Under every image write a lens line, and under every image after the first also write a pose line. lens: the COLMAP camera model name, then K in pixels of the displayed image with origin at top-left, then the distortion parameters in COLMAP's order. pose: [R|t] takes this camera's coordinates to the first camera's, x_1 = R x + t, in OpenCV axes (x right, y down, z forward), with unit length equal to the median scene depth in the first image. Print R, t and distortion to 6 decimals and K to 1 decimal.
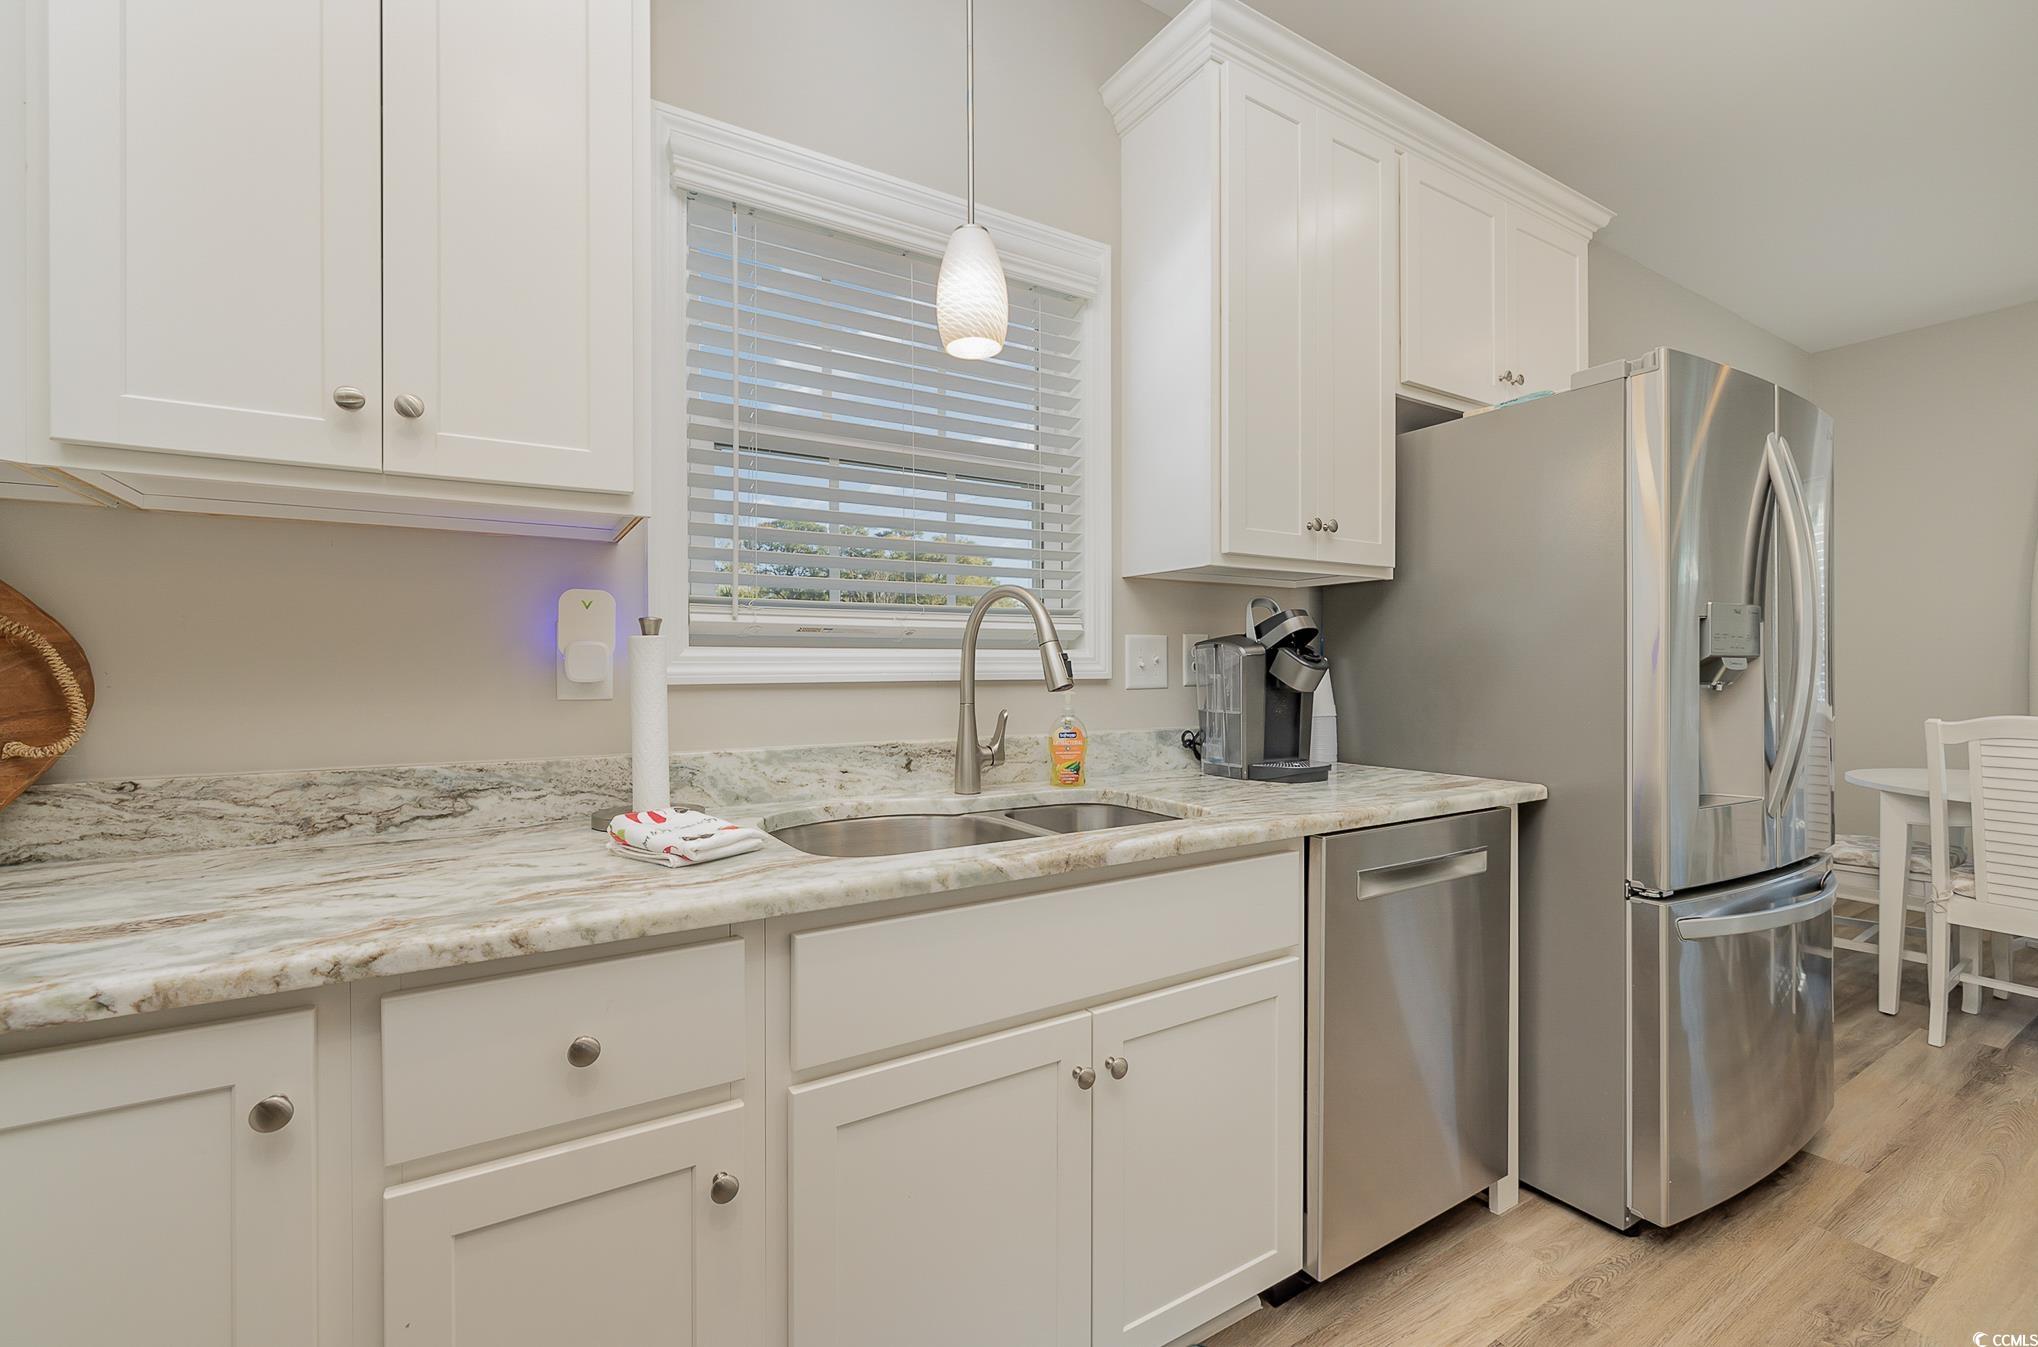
lens RADIAL K [[875.7, 0, 1019.0], [0, 875.7, 673.5], [0, 0, 1]] dist [0.000509, -0.000015]
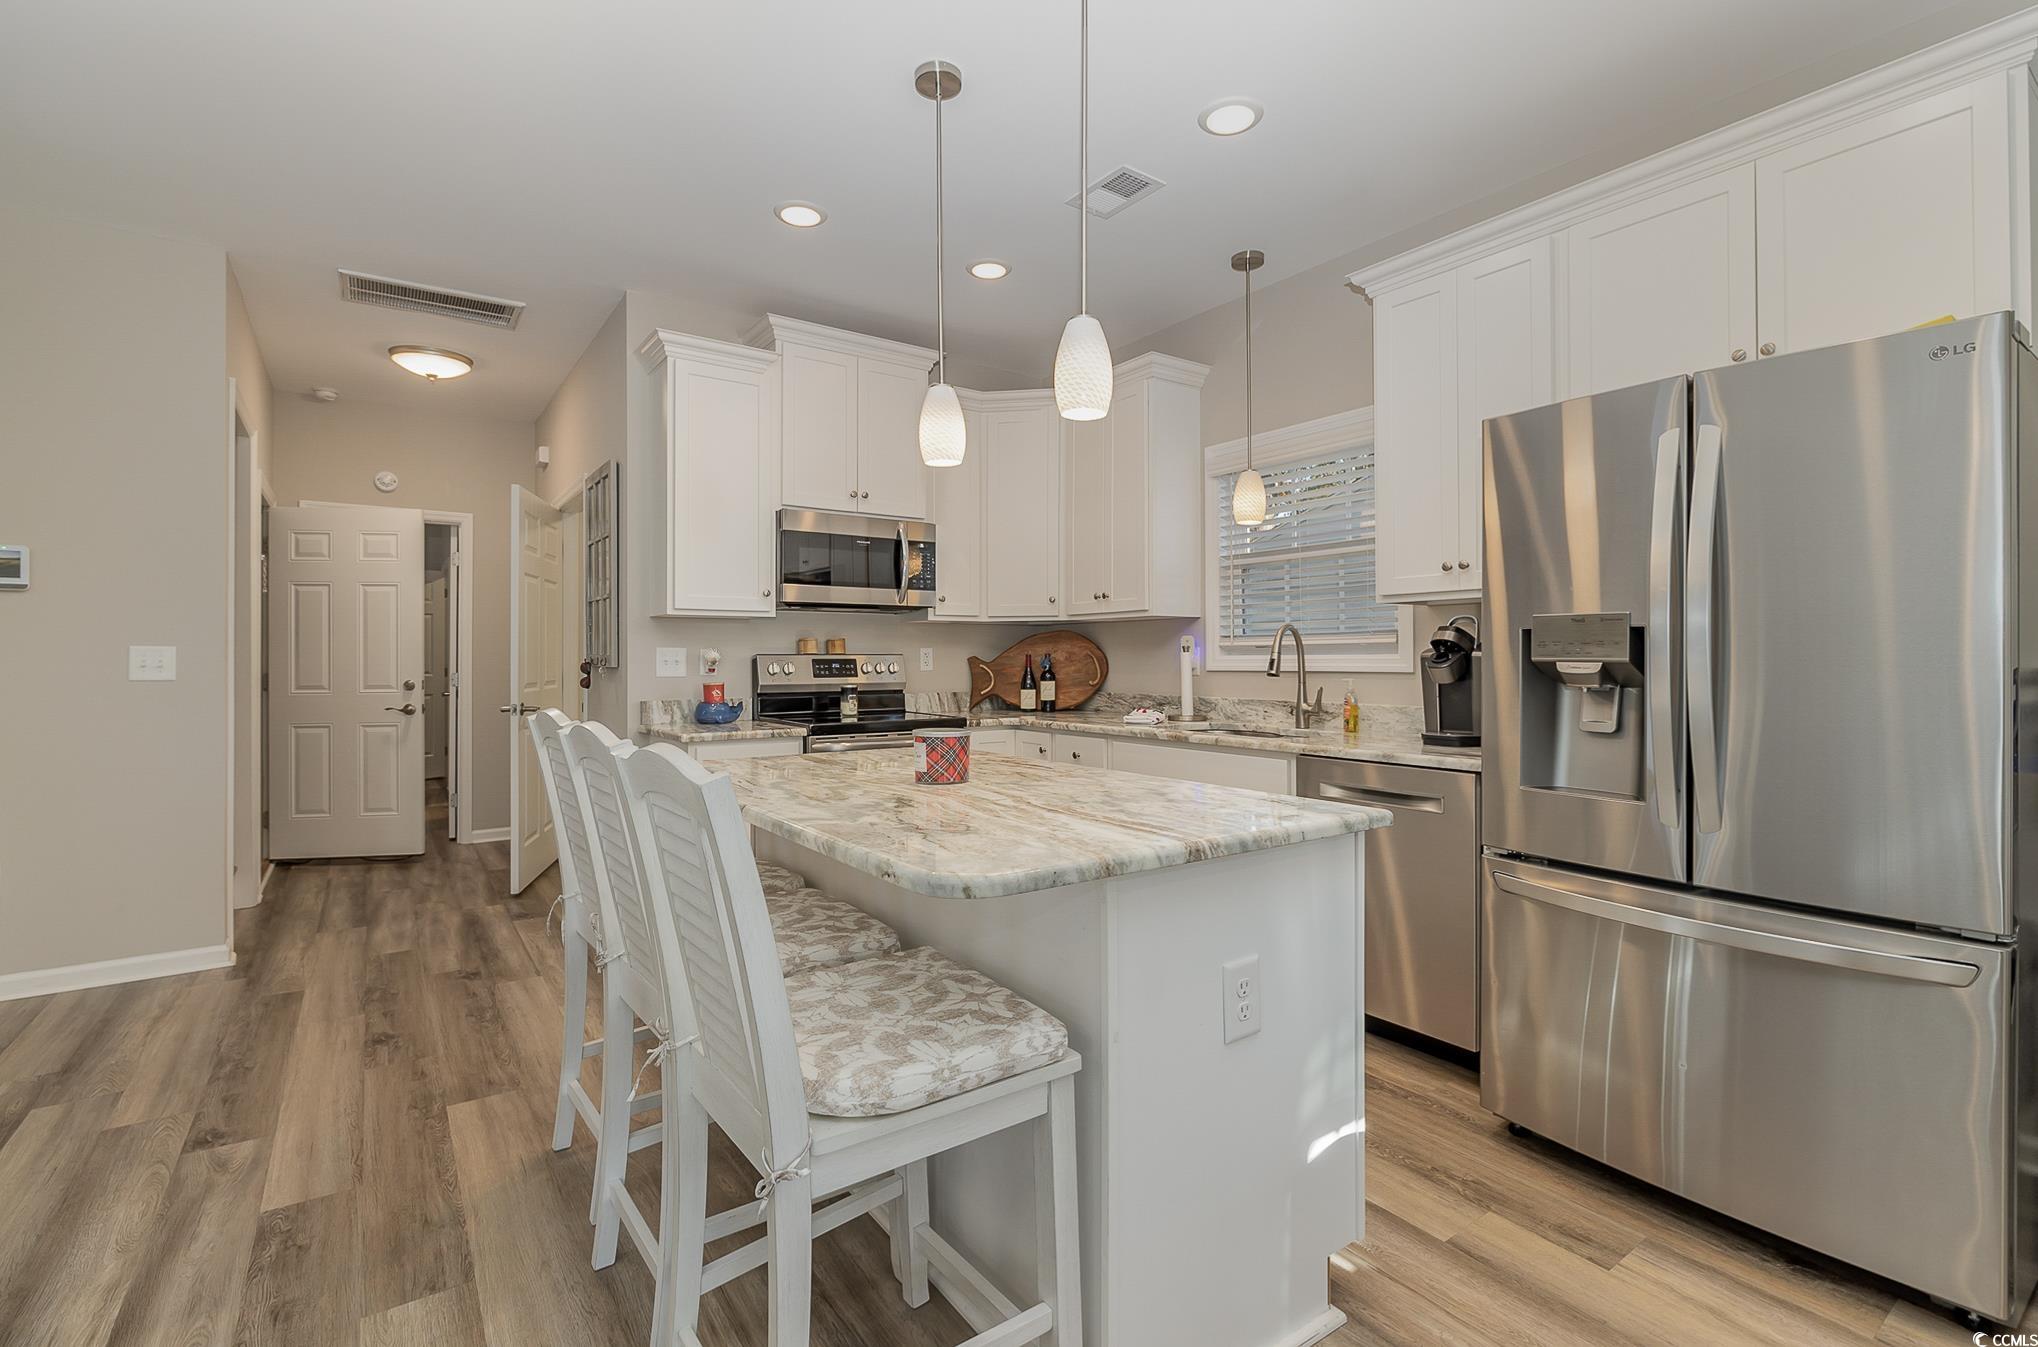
lens RADIAL K [[875.7, 0, 1019.0], [0, 875.7, 673.5], [0, 0, 1]] dist [0.000509, -0.000015]
pose [[0.076042, 0.020114, -0.996902, 1.869965], [-0.002277, 0.999797, 0.019999, -0.023667], [0.997102, 0.000750, 0.076072, 0.221013]]
